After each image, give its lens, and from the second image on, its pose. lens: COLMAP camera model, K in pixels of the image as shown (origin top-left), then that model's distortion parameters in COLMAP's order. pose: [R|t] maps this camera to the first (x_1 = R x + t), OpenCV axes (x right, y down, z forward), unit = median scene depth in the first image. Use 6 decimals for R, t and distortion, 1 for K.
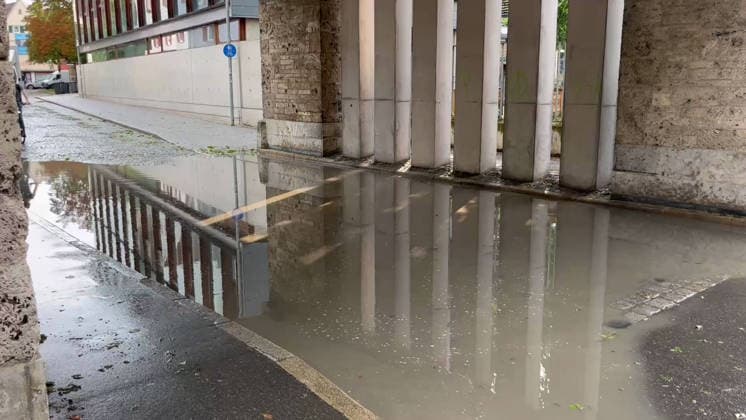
lens RADIAL K [[647.7, 0, 368.2], [0, 647.7, 213.1], [0, 0, 1]] dist [0.070092, -0.093893]
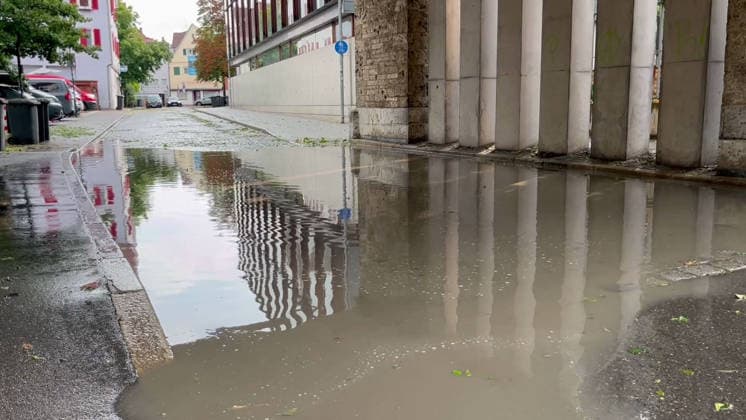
lens RADIAL K [[647.7, 0, 371.0], [0, 647.7, 209.1], [0, 0, 1]] dist [0.070092, -0.093893]
pose [[0.973649, 0.028306, -0.226290, 0.095480], [-0.036318, 0.998849, -0.031322, 0.039798], [0.225143, 0.038715, 0.973556, 0.085689]]
